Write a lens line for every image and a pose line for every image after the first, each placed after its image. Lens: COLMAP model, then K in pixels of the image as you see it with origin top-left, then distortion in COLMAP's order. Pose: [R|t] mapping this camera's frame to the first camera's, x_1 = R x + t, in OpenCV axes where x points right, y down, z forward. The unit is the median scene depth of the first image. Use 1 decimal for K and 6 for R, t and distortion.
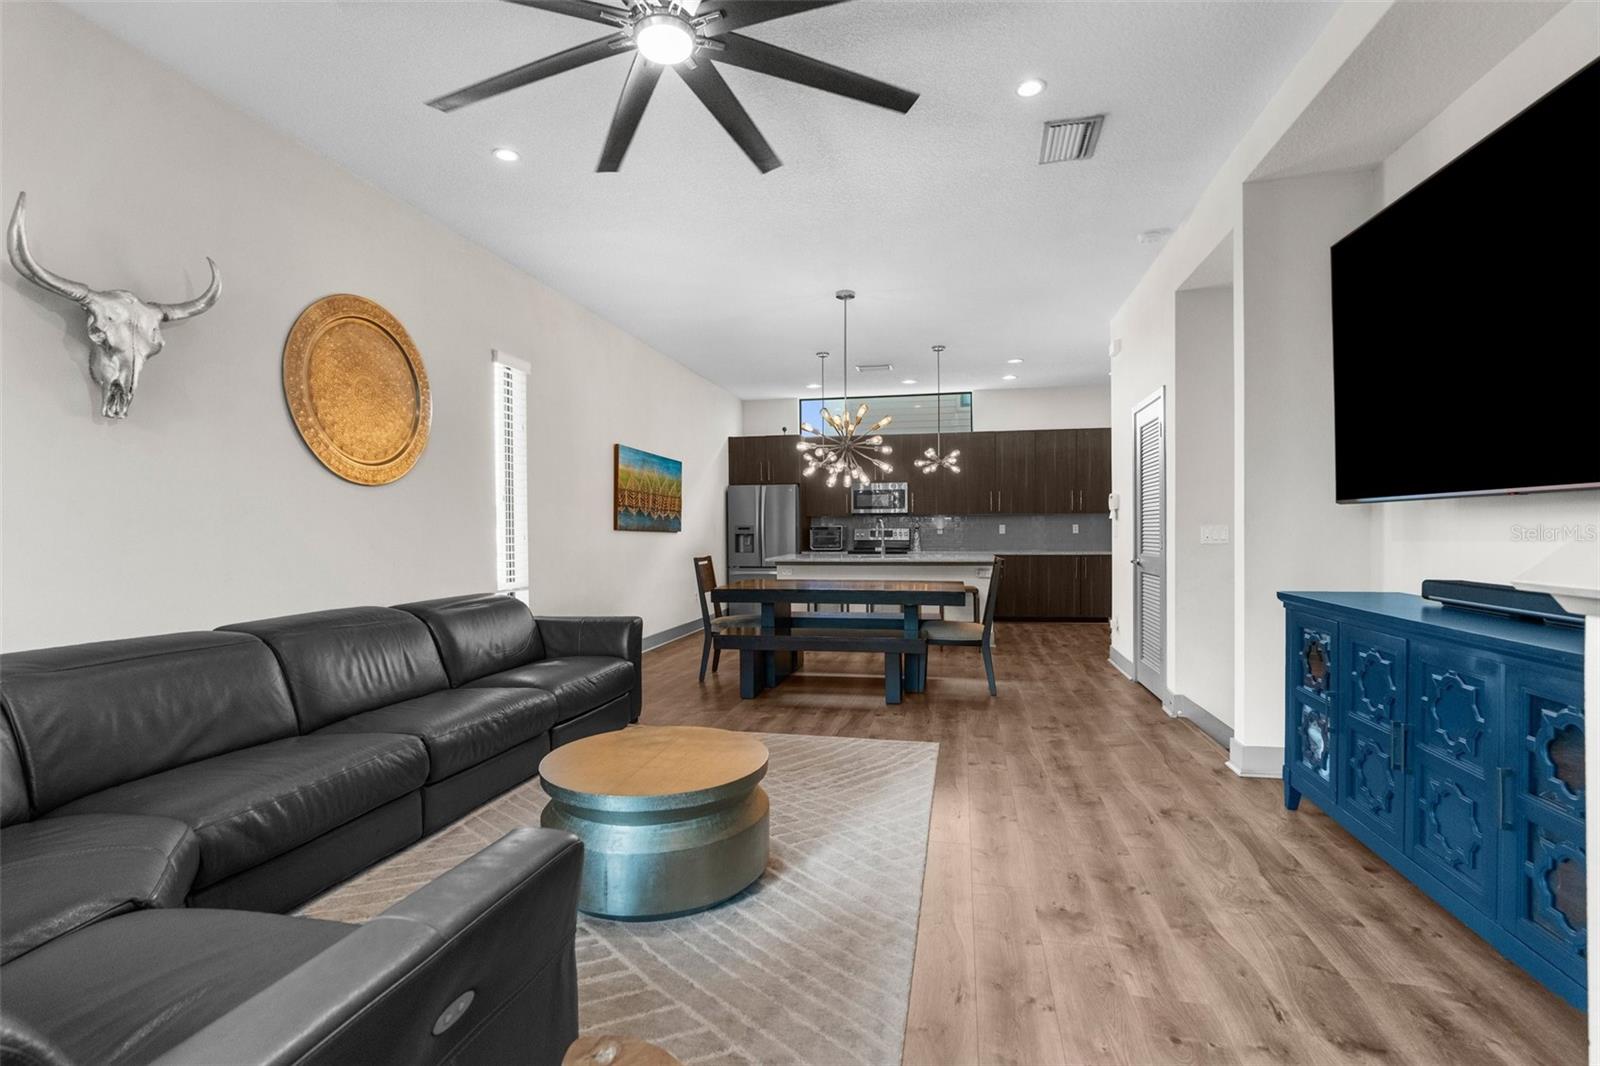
lens RADIAL K [[733.0, 0, 800.0], [0, 733.0, 533.0], [0, 0, 1]] dist [-0.004964, 0.000306]
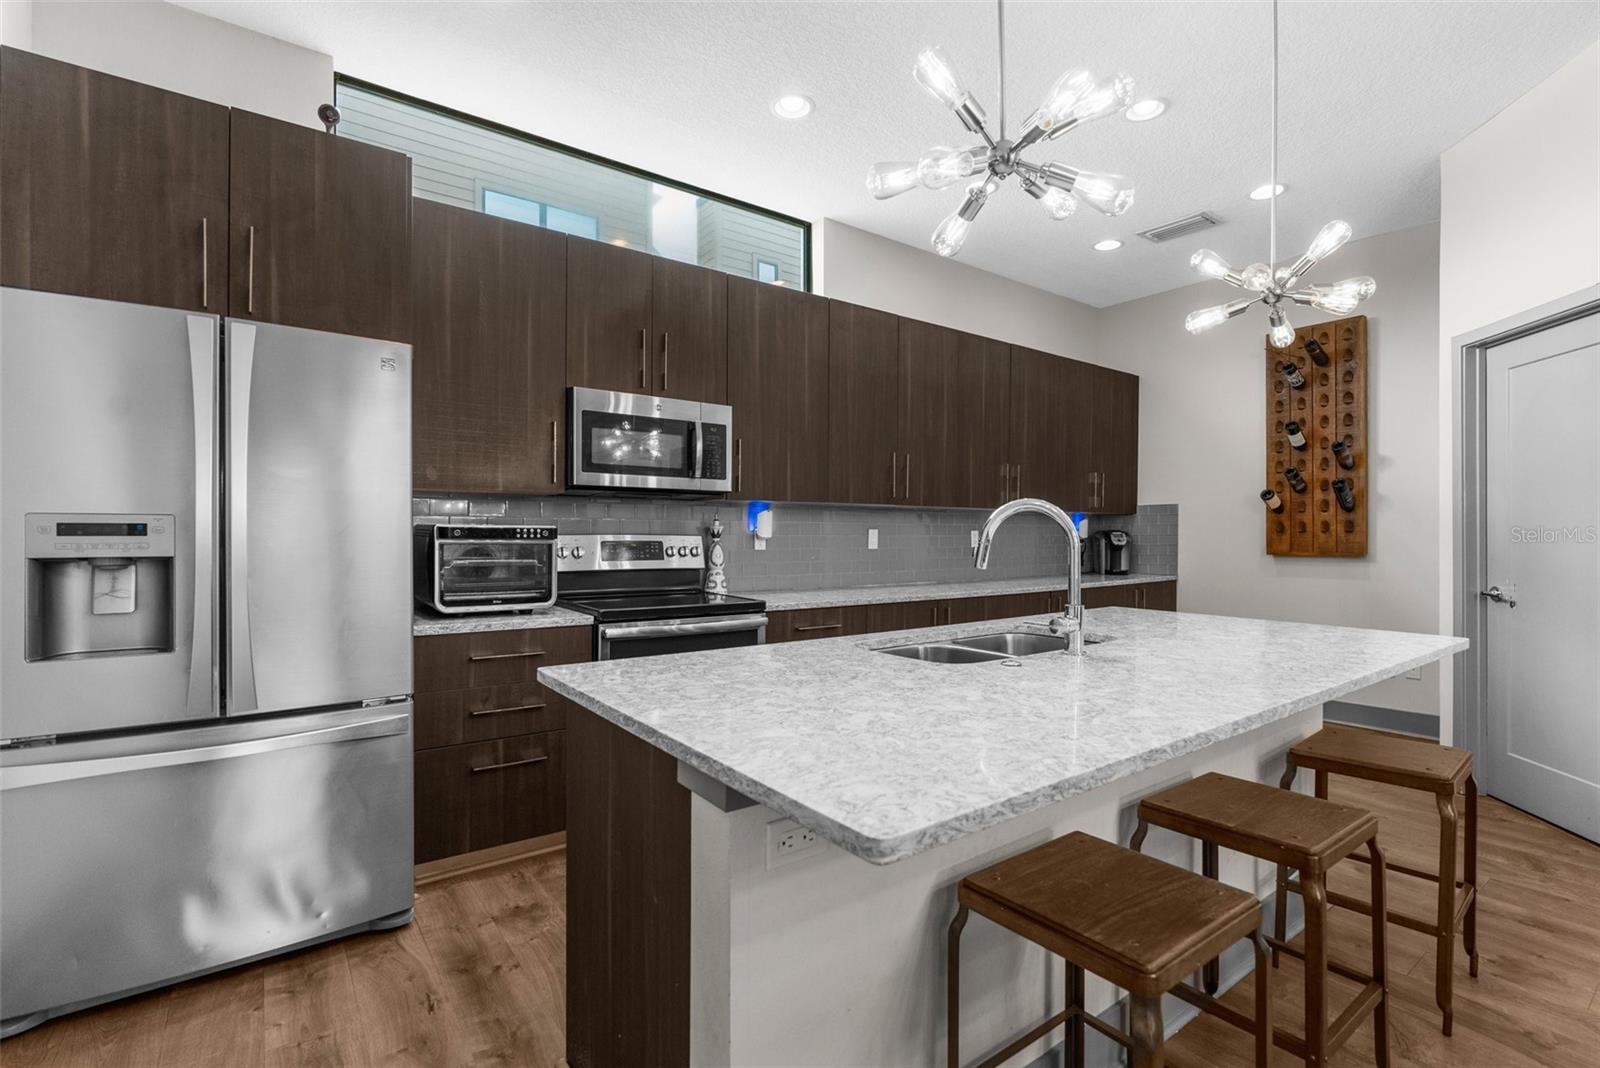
lens RADIAL K [[737.8, 0, 801.8], [0, 737.8, 536.6], [0, 0, 1]] dist [-0.004275, 0.000285]
pose [[0.653948, 0.006411, 0.756512, -0.280885], [-0.001051, 0.999971, -0.007565, -0.008530], [-0.756539, 0.004151, 0.653936, 2.044978]]
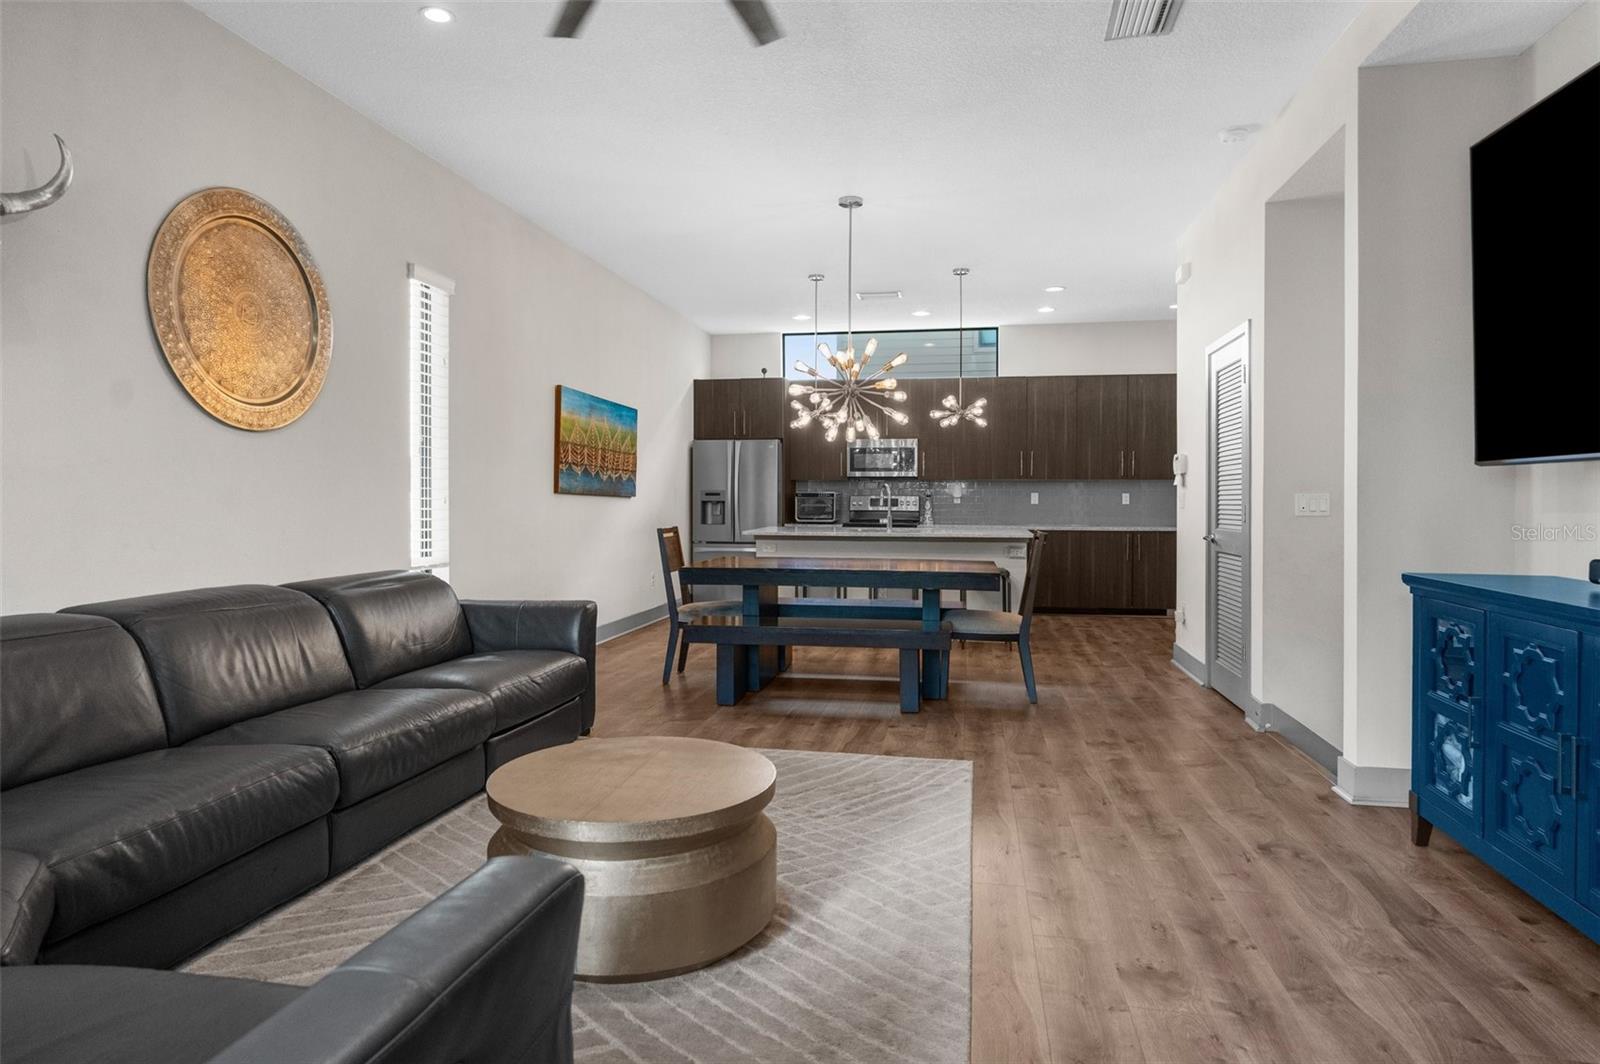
lens RADIAL K [[915.4, 0, 788.6], [0, 915.4, 495.9], [0, 0, 1]] dist [0.006017, -0.001224]
pose [[0.999739, 0.009883, 0.020580, -0.039207], [-0.009719, 0.999921, -0.008023, 0.008393], [-0.020657, 0.007821, 0.999756, 0.003711]]
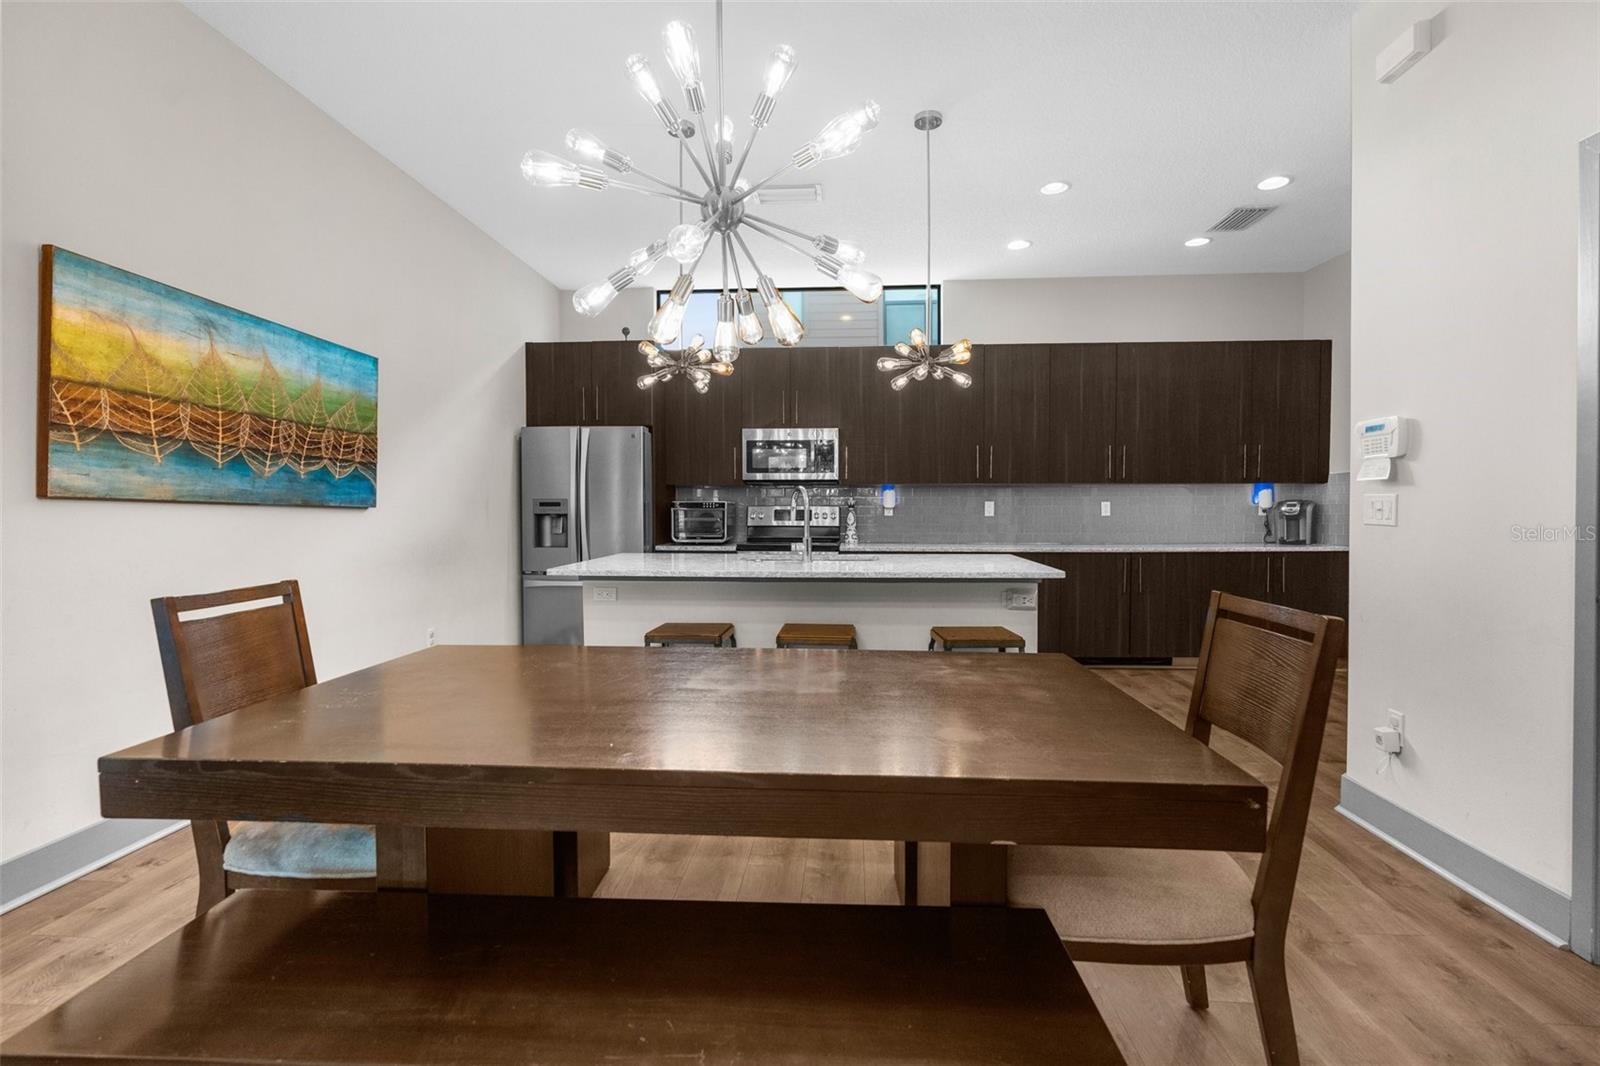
lens RADIAL K [[725.9, 0, 800.1], [0, 725.9, 521.9], [0, 0, 1]] dist [-0.000317, 0.000171]
pose [[0.989406, 0.003529, 0.145134, 0.088095], [-0.004959, 0.999943, 0.009489, 0.003107], [-0.145092, -0.010108, 0.989367, 1.175744]]
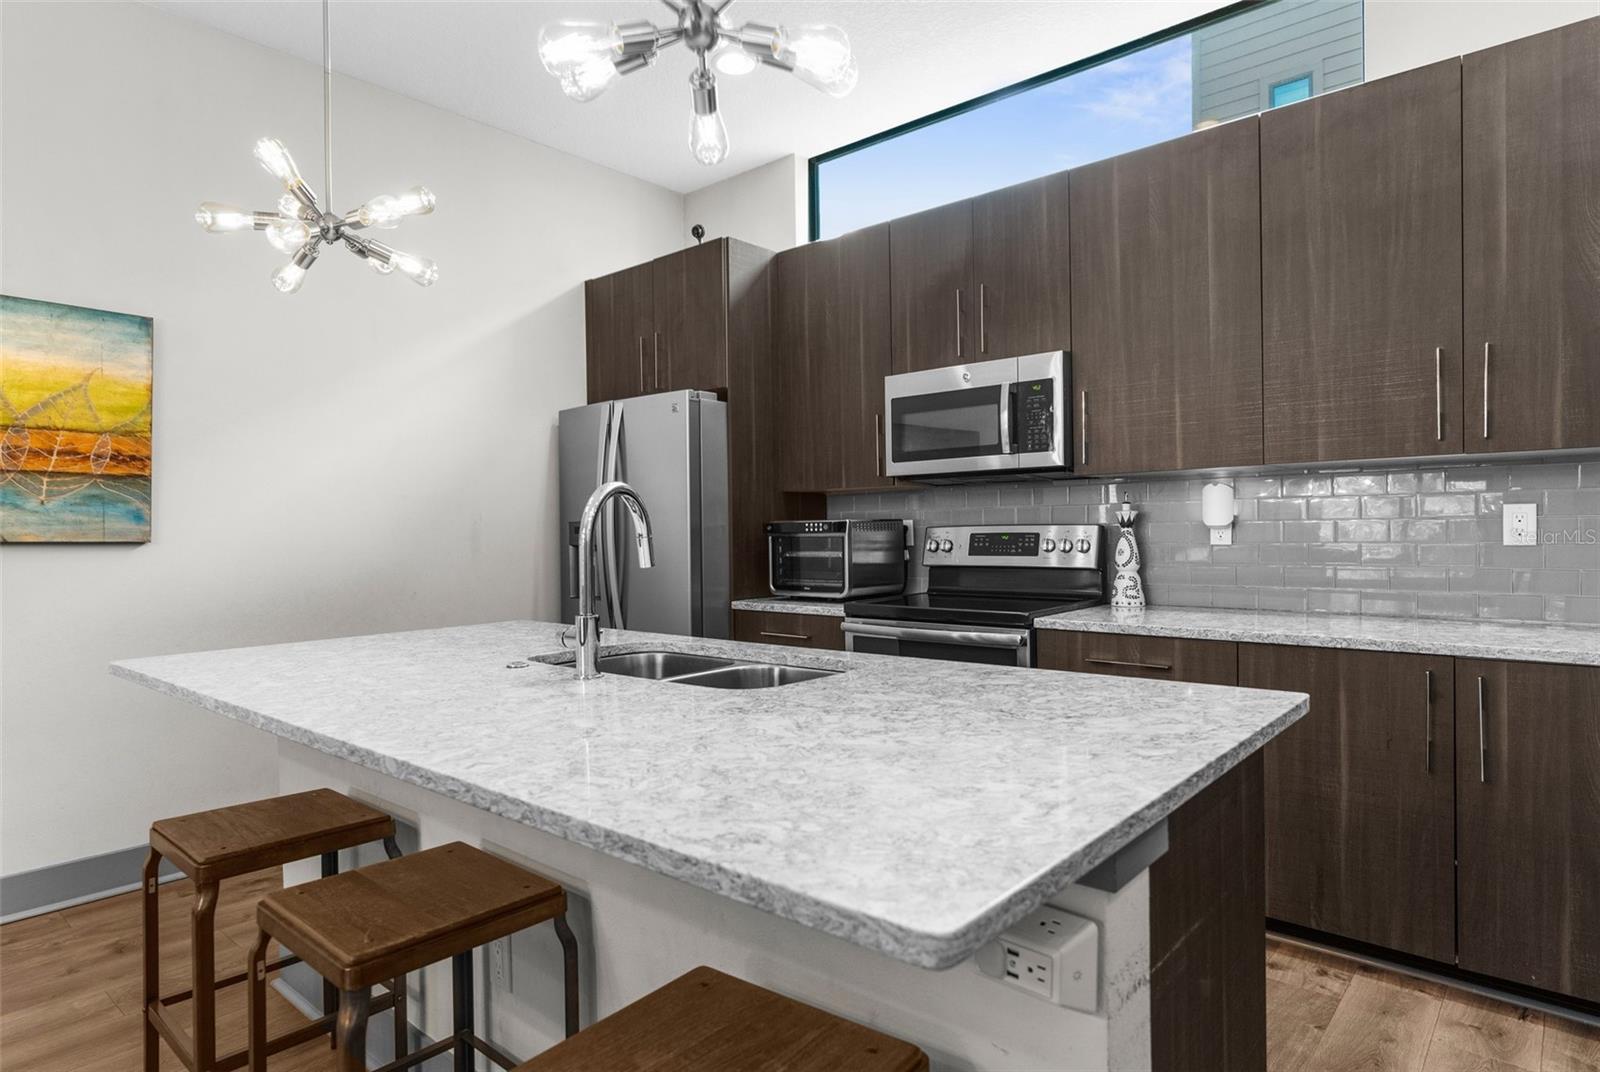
lens RADIAL K [[910.1, 0, 800.0], [0, 910.1, 536.0], [0, 0, 1]] dist [-0.001758, -0.000512]
pose [[0.877680, -0.003262, -0.479235, 0.609628], [0.005043, 0.999984, 0.002429, -0.009929], [0.479220, -0.004548, 0.877683, 1.844113]]
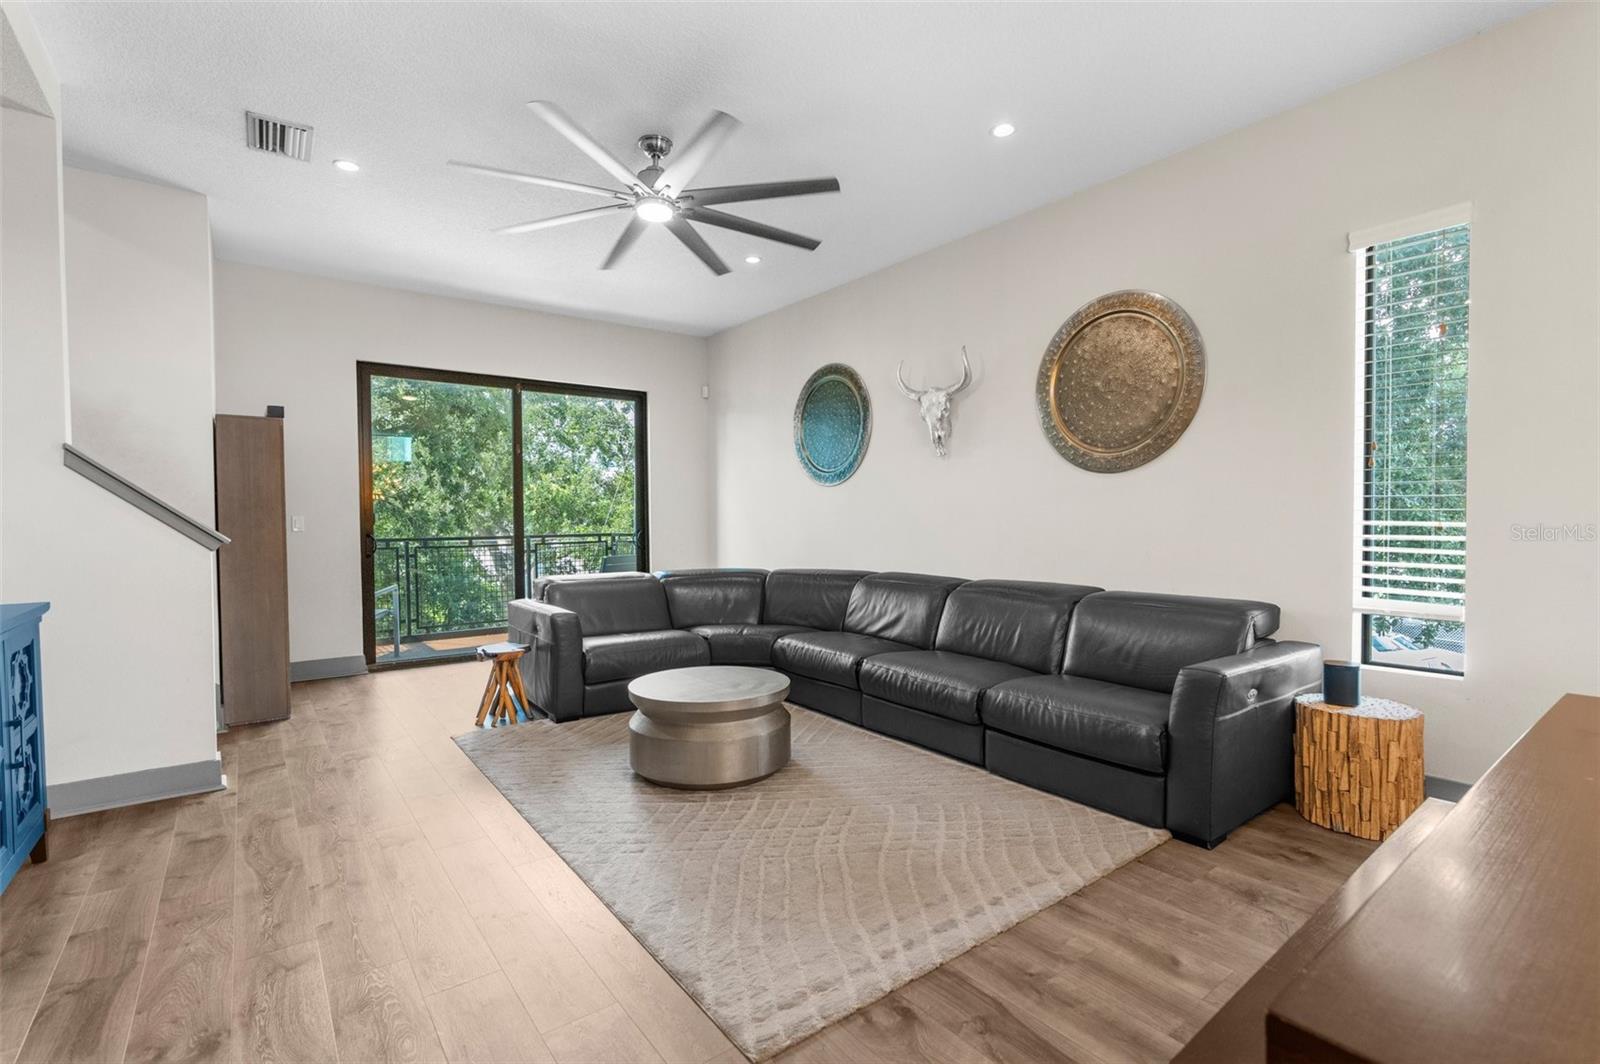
lens RADIAL K [[737.8, 0, 801.8], [0, 737.8, 534.6], [0, 0, 1]] dist [-0.004275, 0.000285]
pose [[-0.649292, 0.028728, -0.759996, 0.539354], [0.007942, 0.999488, 0.030995, -0.012447], [0.760498, 0.014089, -0.649188, 1.473120]]
